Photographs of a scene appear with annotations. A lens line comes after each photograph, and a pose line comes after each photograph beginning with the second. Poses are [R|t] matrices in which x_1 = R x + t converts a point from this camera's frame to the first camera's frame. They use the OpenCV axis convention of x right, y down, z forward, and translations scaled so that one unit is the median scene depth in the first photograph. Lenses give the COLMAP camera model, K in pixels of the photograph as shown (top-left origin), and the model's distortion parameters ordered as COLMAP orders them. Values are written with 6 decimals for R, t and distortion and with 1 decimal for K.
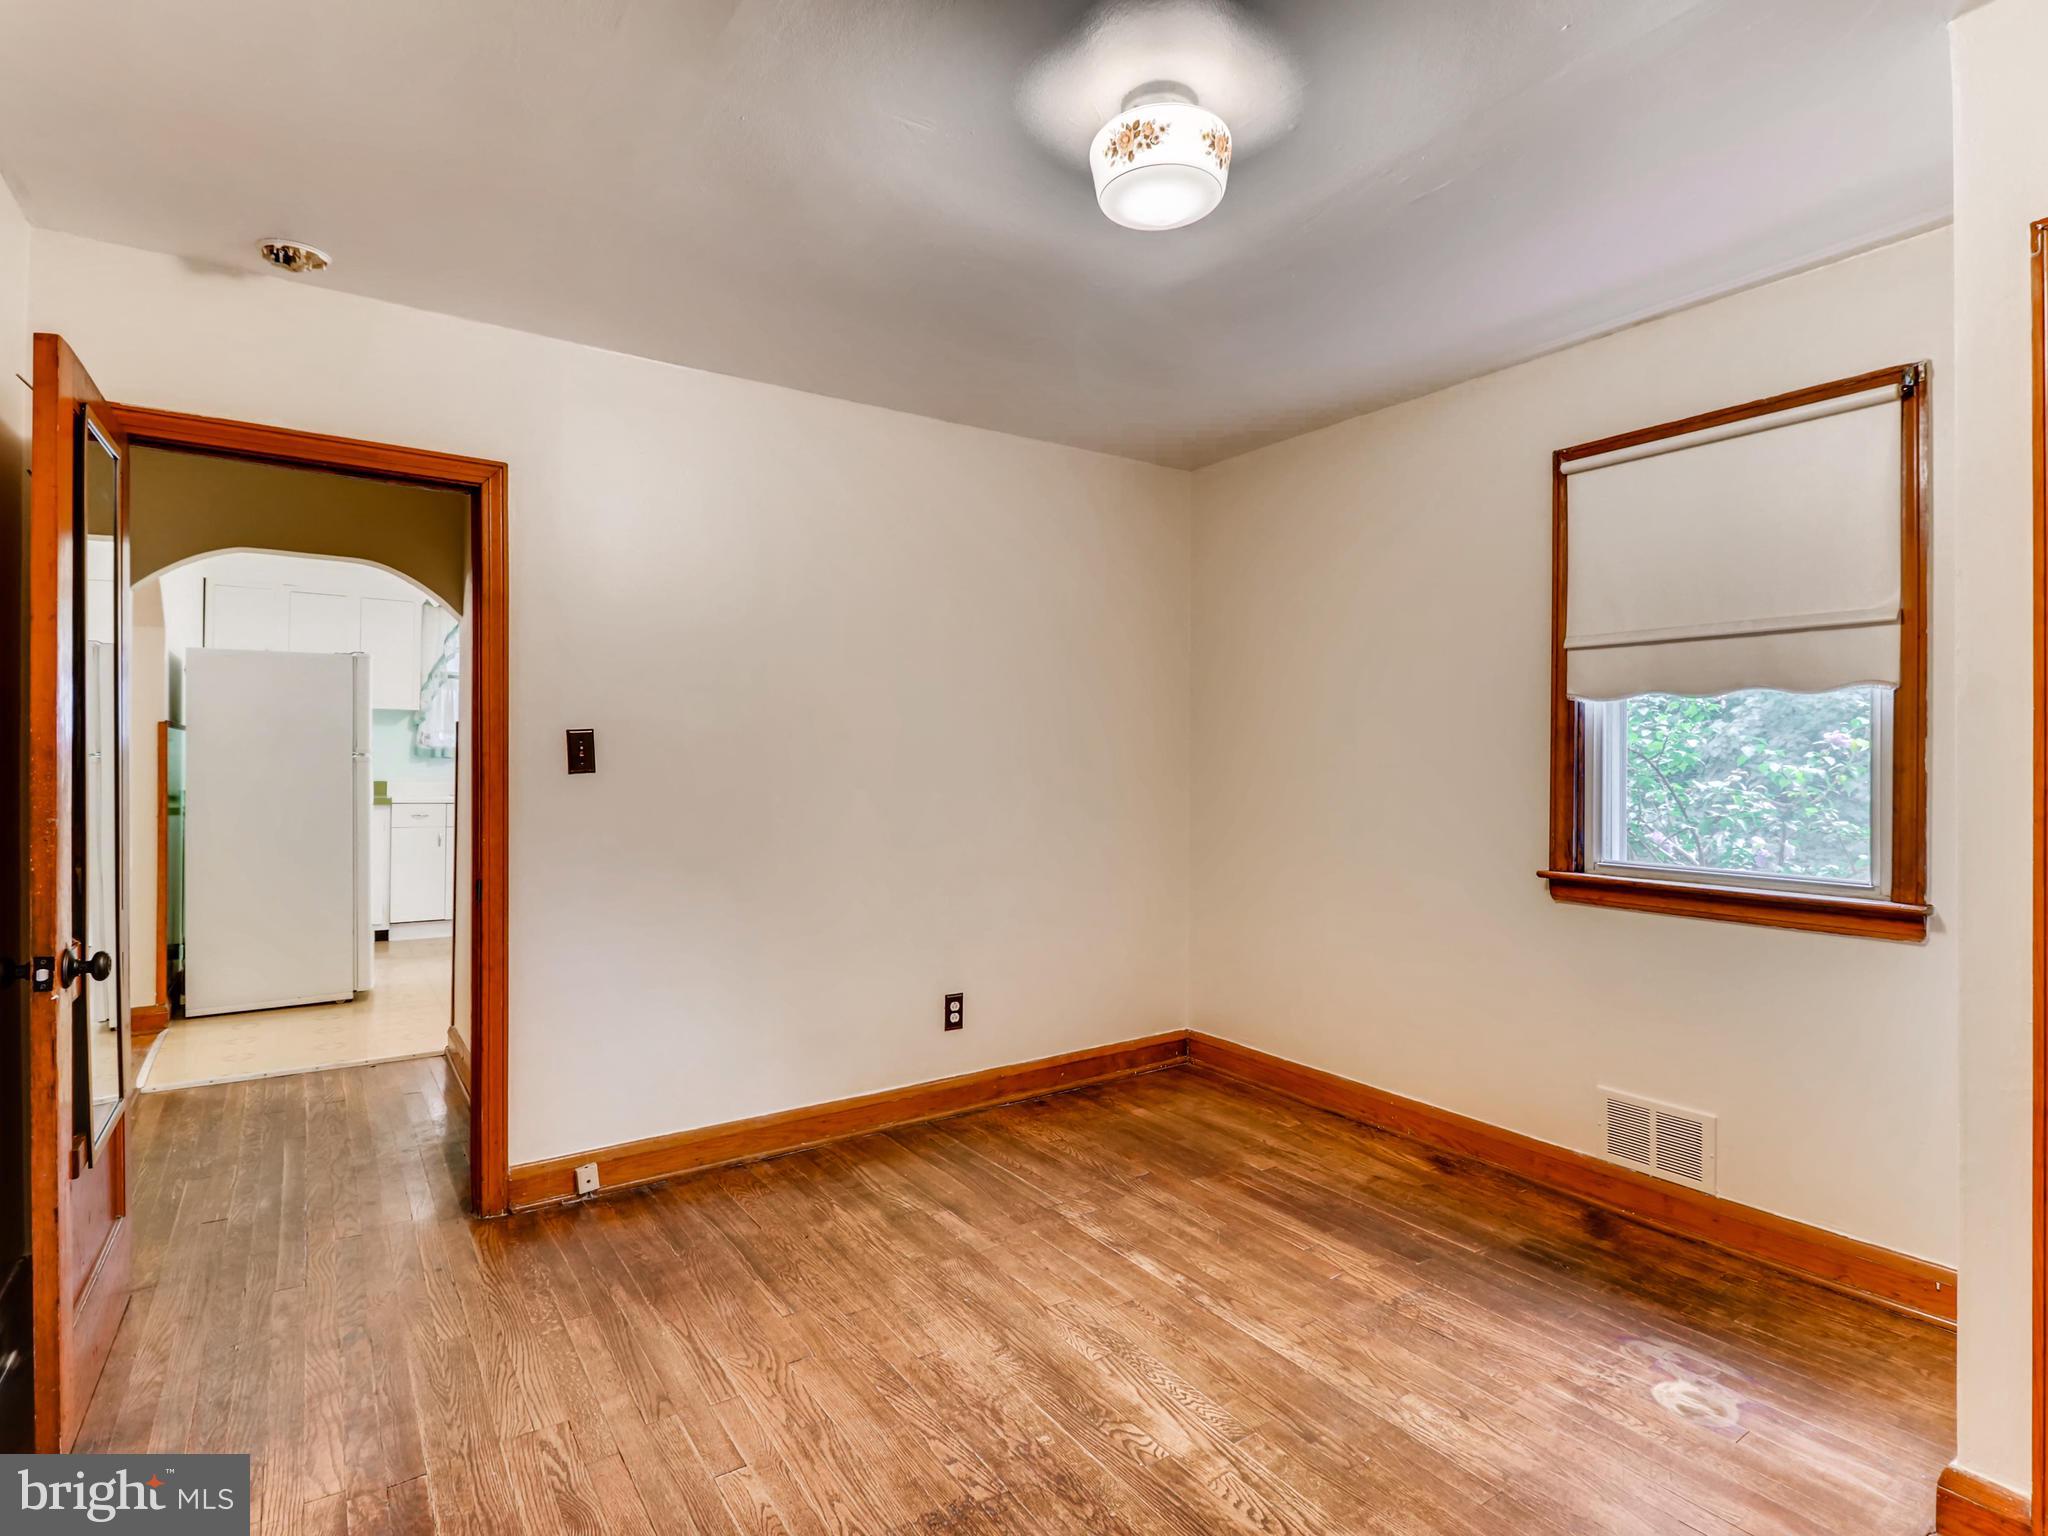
lens RADIAL K [[1041.9, 0, 1024.0], [0, 1041.9, 768.0], [0, 0, 1]] dist [0.003793, 0.000318]
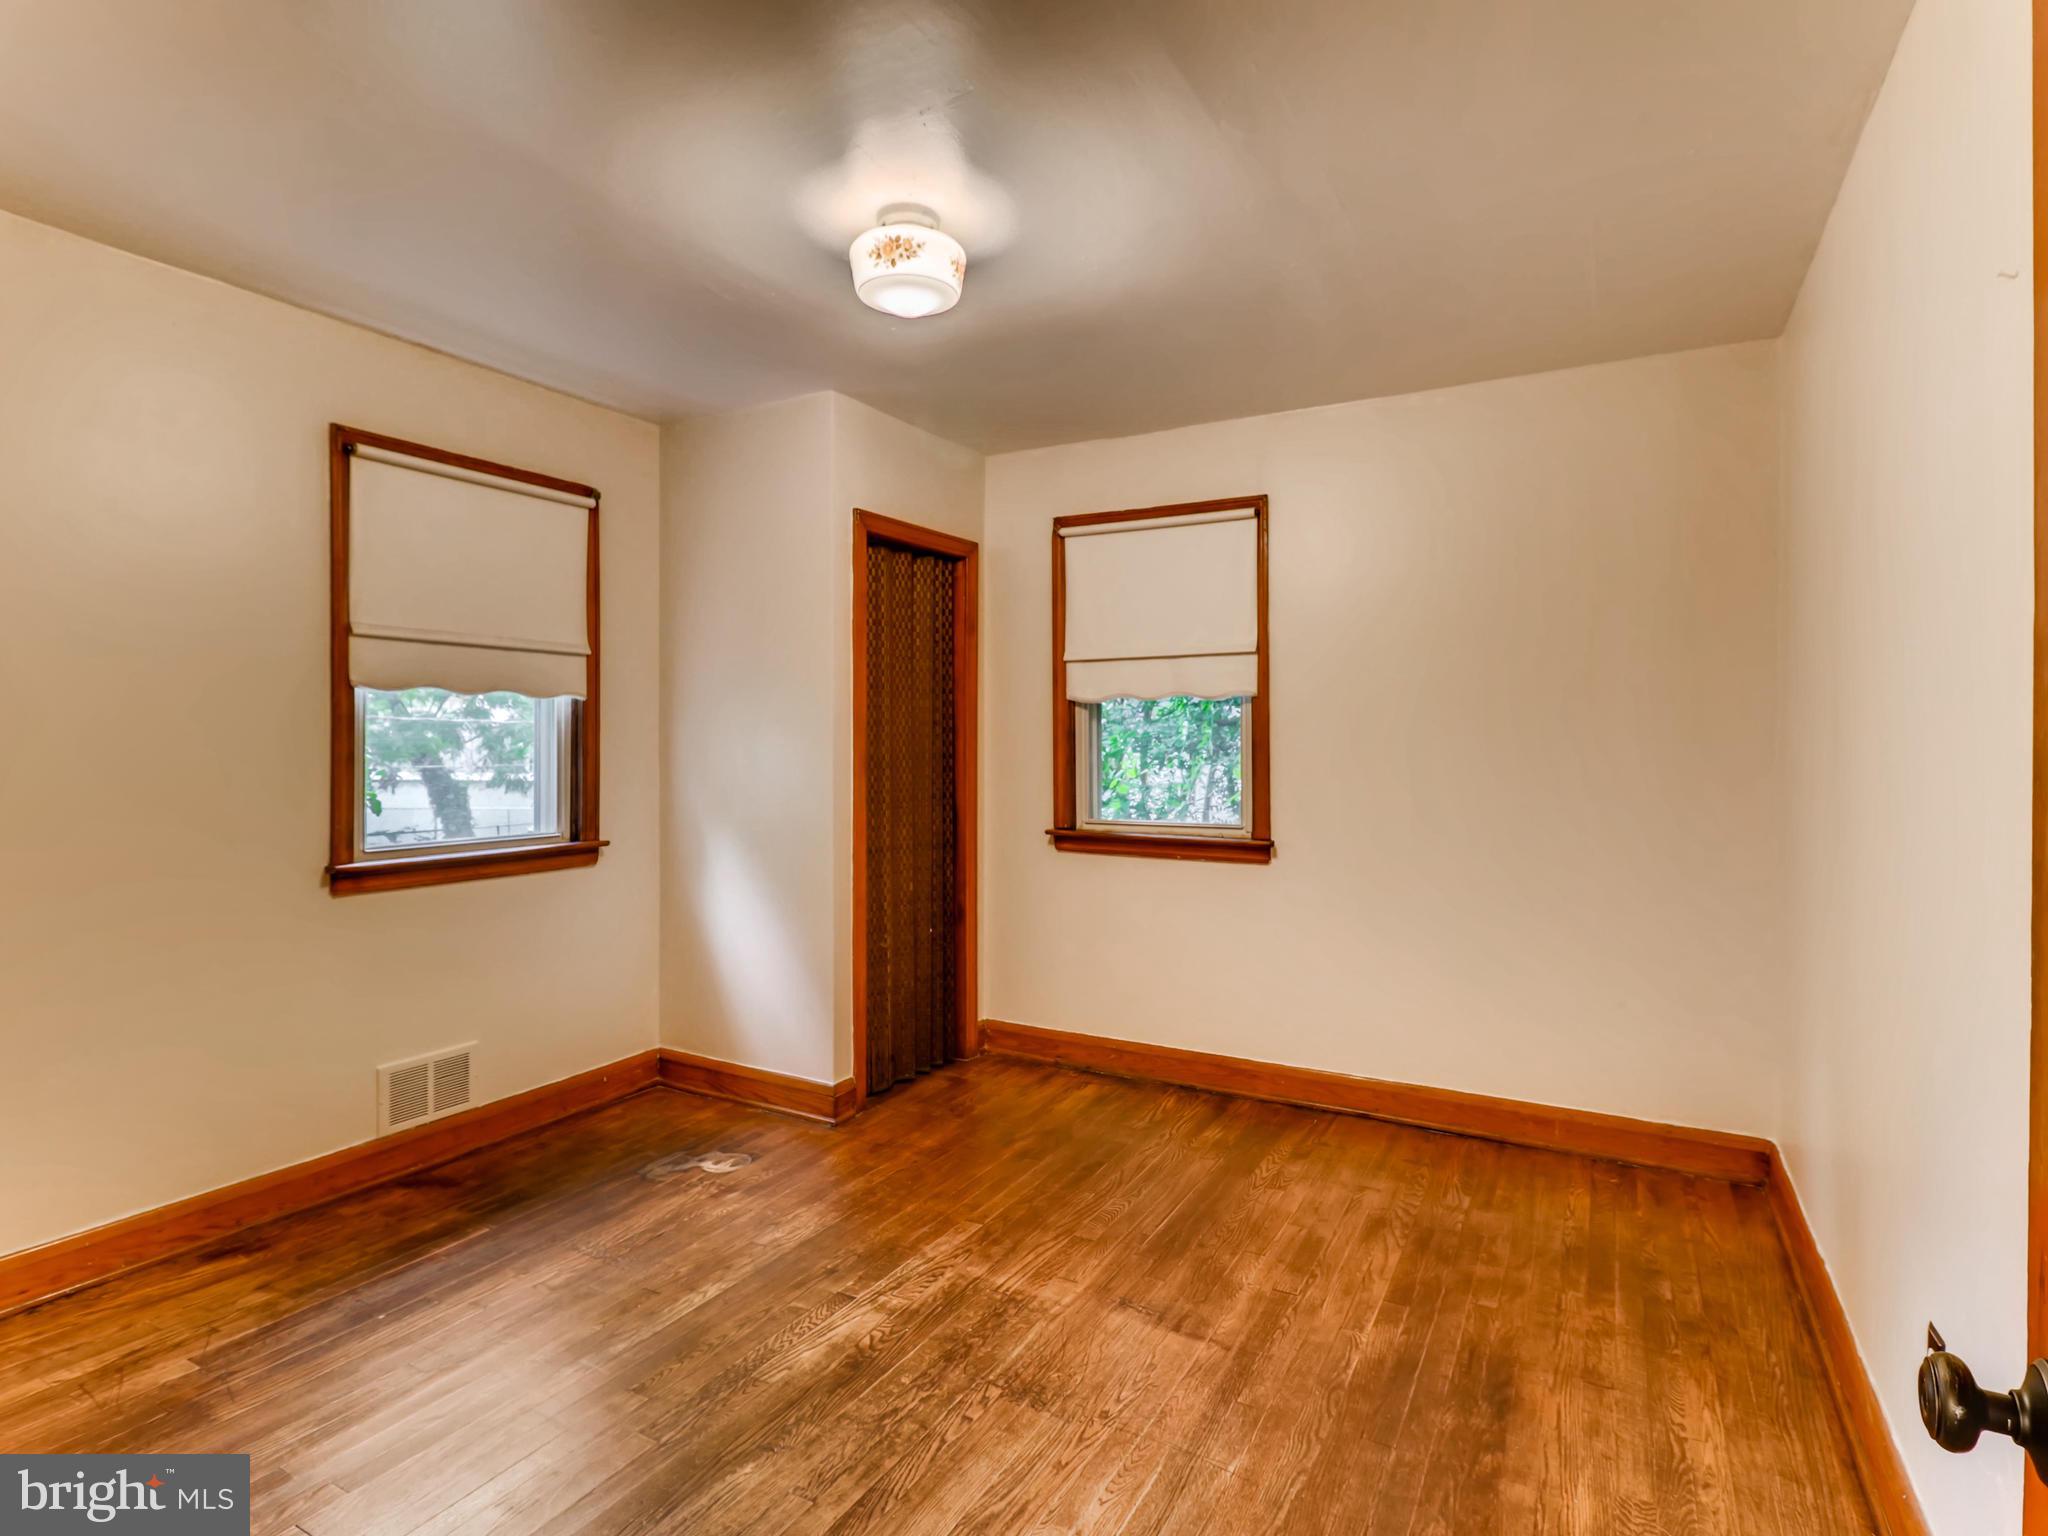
lens RADIAL K [[1055.1, 0, 1024.2], [0, 1055.1, 742.0], [0, 0, 1]] dist [0.027221, -0.022317]
pose [[-0.439110, -0.004479, 0.898422, -0.954691], [0.007987, 0.999929, 0.008889, -0.026528], [-0.898398, 0.011079, -0.439043, 1.274875]]
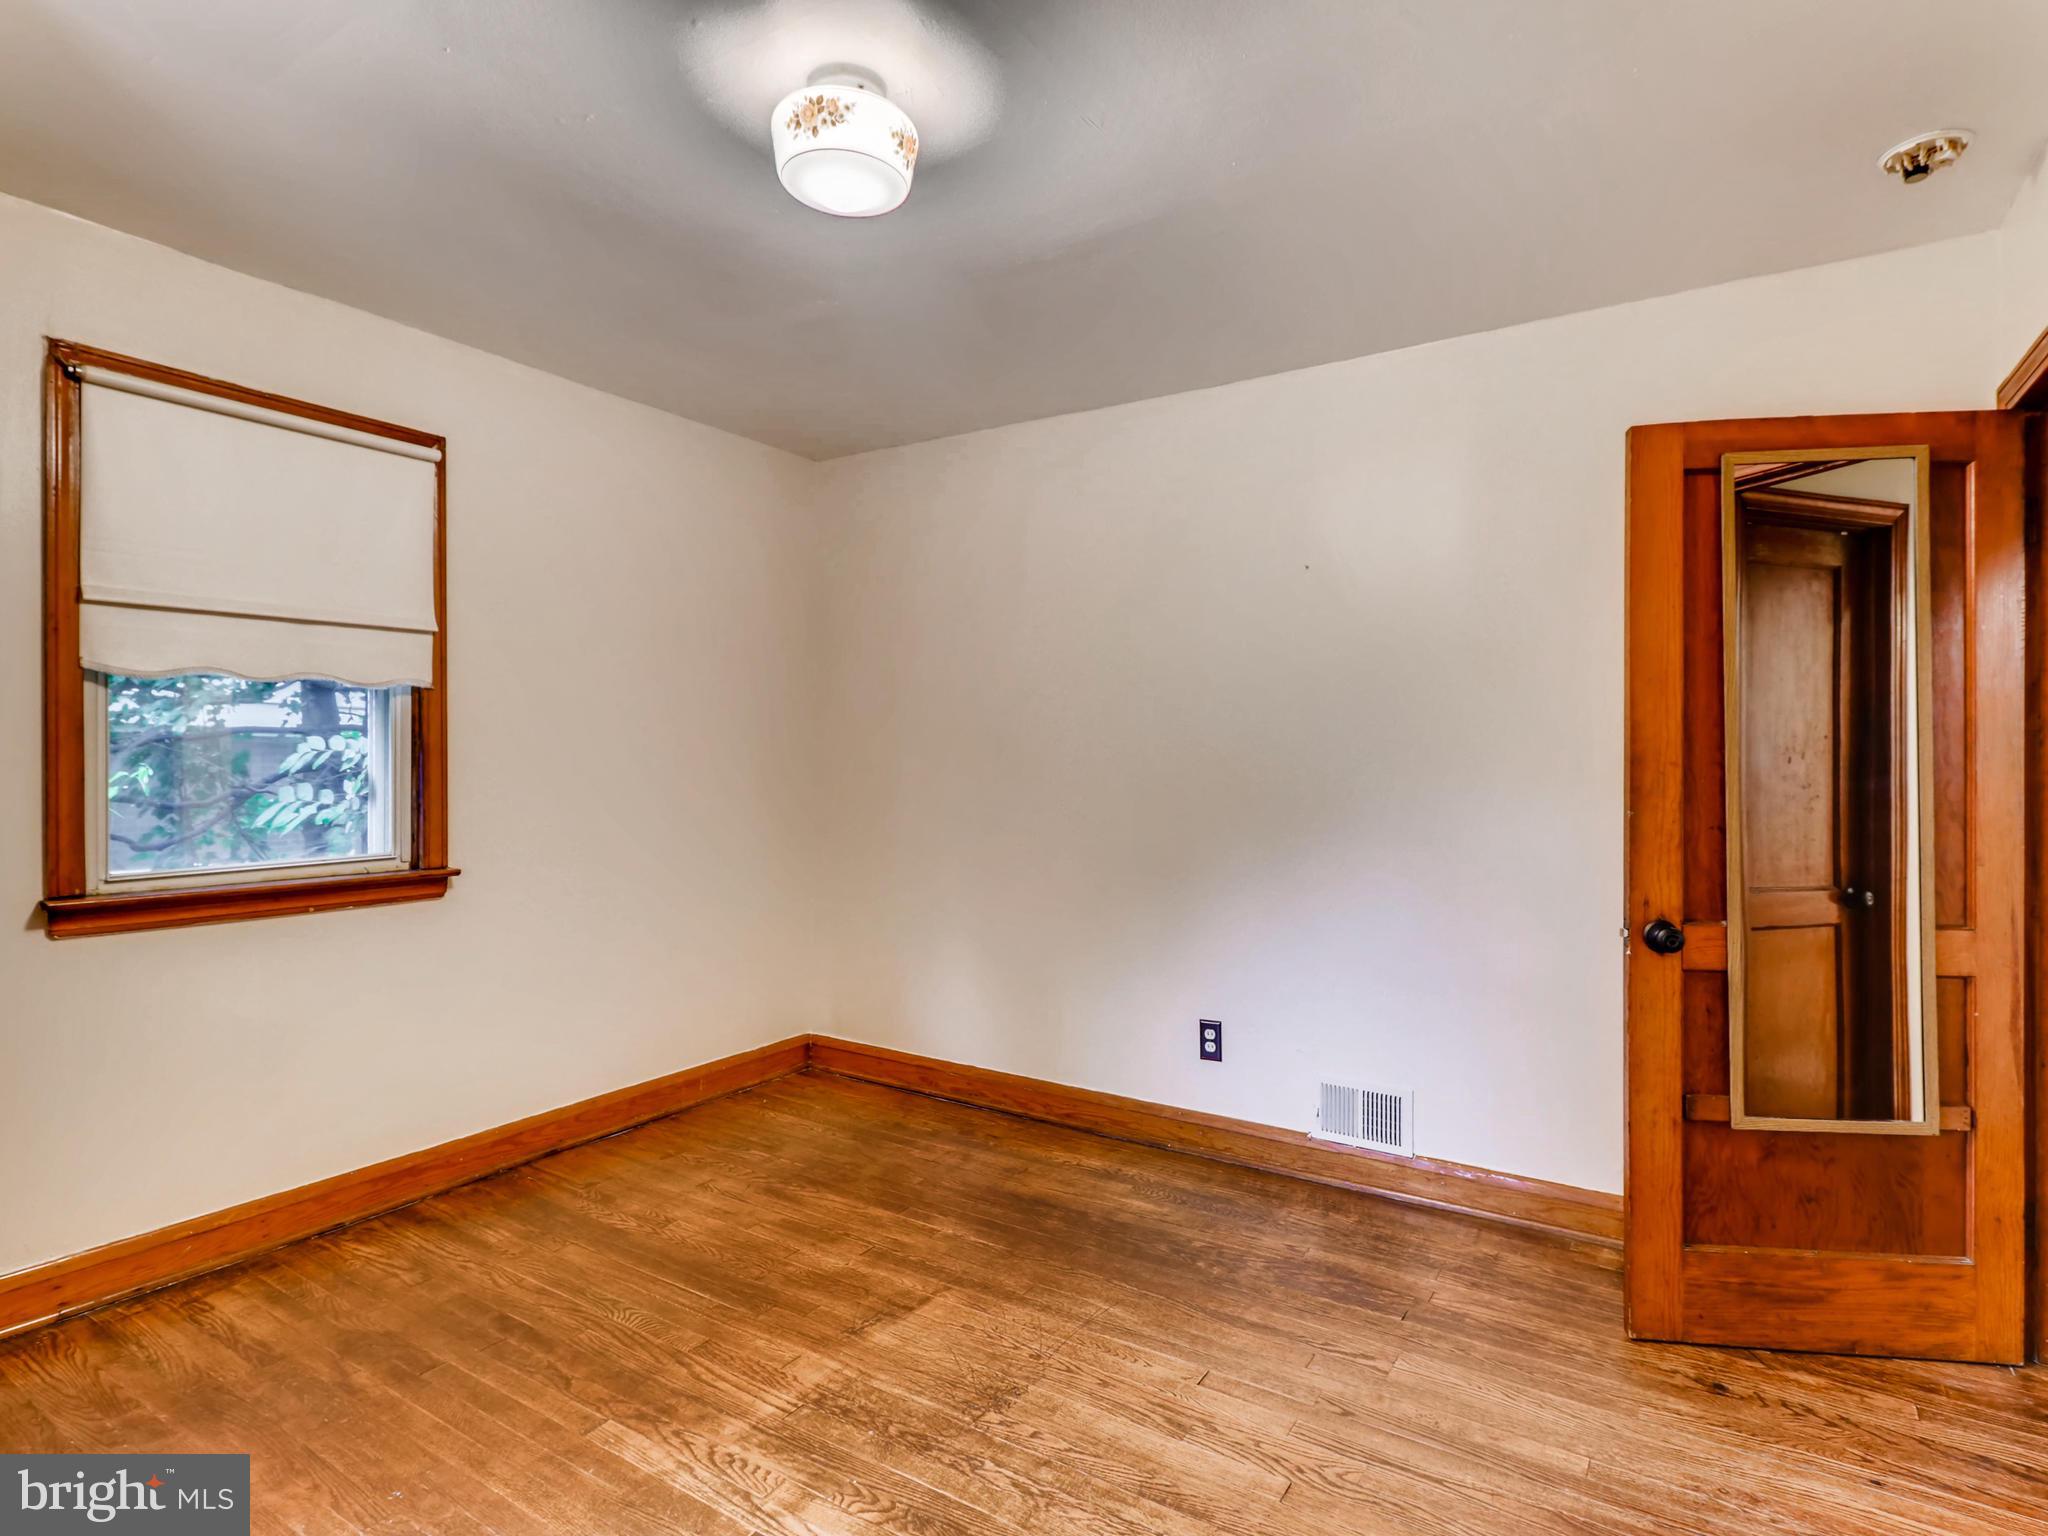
lens RADIAL K [[1092.6, 0, 1026.7], [0, 1092.6, 751.6], [0, 0, 1]] dist [-0.003611, -0.001164]
pose [[-0.922508, -0.005907, -0.385933, 0.324637], [-0.011205, 0.999871, 0.011480, -0.023480], [0.385816, 0.014915, -0.922455, 1.792156]]
